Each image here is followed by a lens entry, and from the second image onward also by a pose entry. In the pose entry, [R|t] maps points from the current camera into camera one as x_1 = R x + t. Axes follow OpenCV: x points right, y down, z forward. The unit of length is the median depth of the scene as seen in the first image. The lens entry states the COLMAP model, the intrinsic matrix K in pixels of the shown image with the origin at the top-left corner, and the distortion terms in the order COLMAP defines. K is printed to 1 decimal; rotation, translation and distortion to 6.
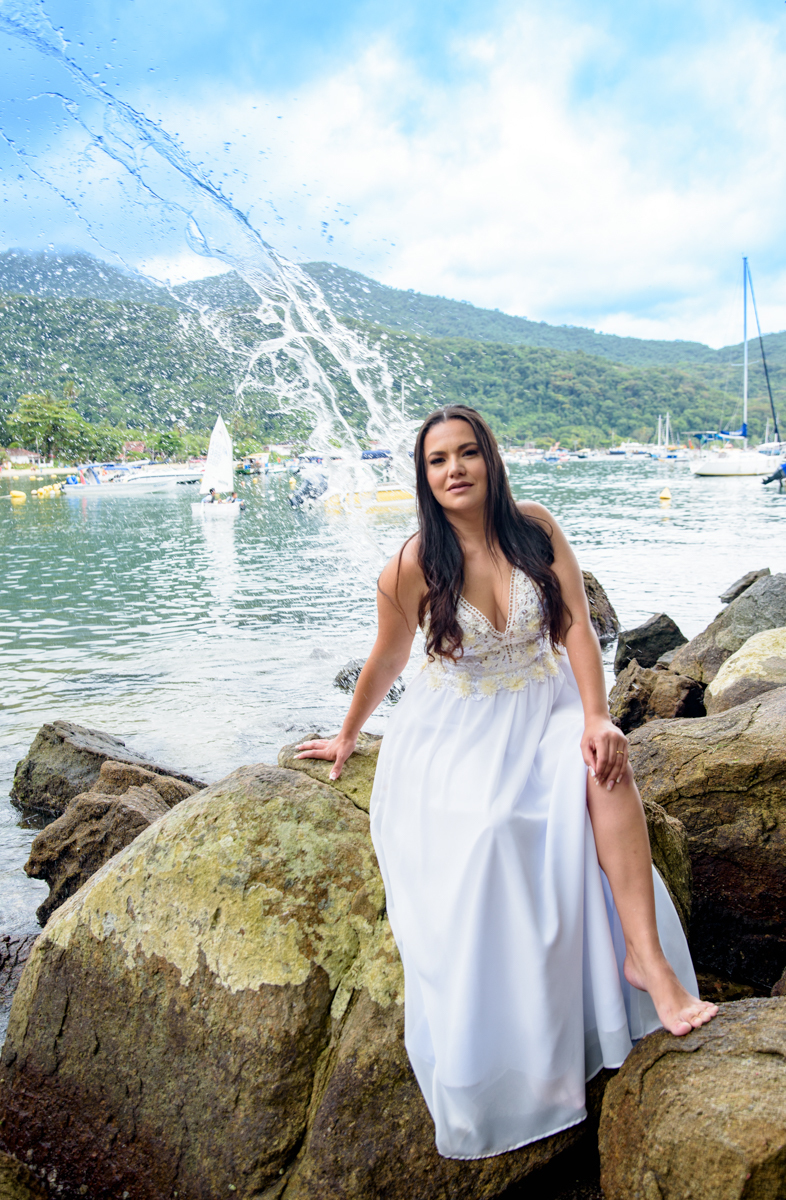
lens RADIAL K [[967.9, 0, 393.0], [0, 967.9, 600.0], [0, 0, 1]] dist [-0.049844, 0.012447]
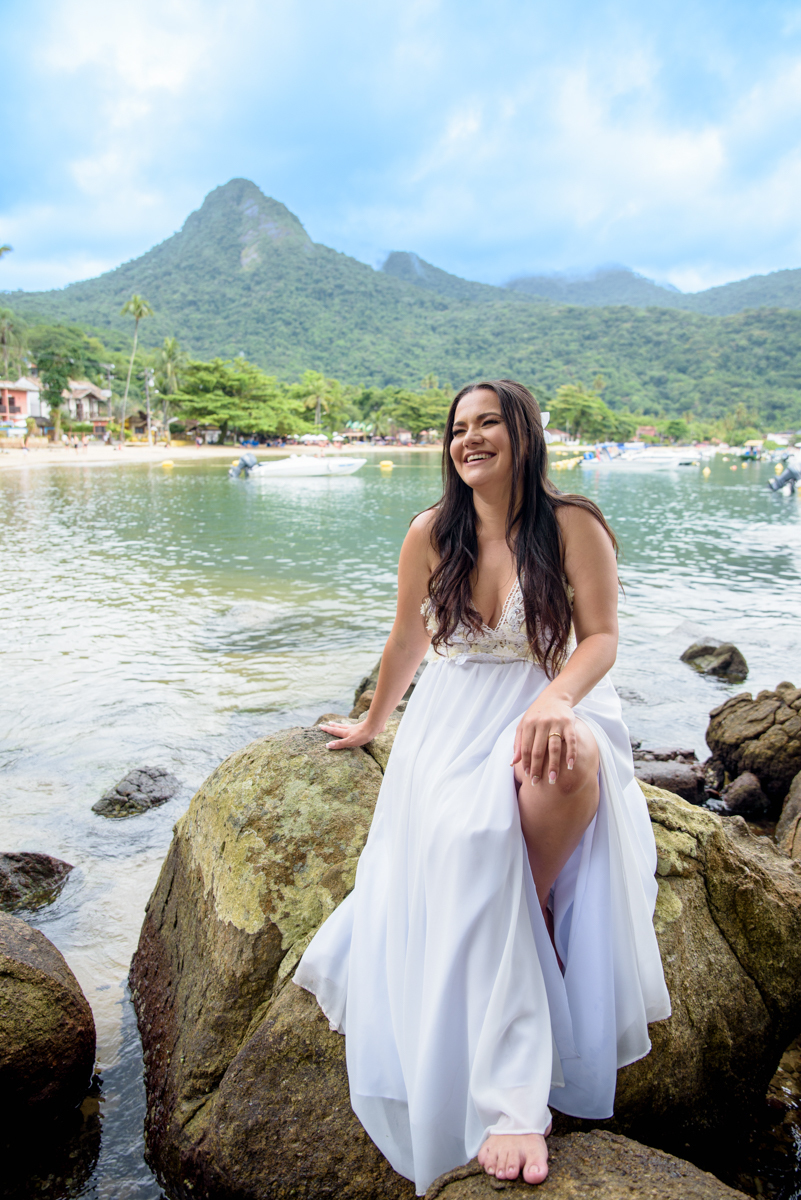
lens RADIAL K [[807.0, 0, 400.5], [0, 807.0, 600.0], [0, 0, 1]] dist [-0.106272, 0.054566]
pose [[0.844694, 0.131302, -0.518895, 0.421139], [-0.104371, 0.991241, 0.080922, -0.044656], [0.524975, -0.014196, 0.850999, 0.343475]]
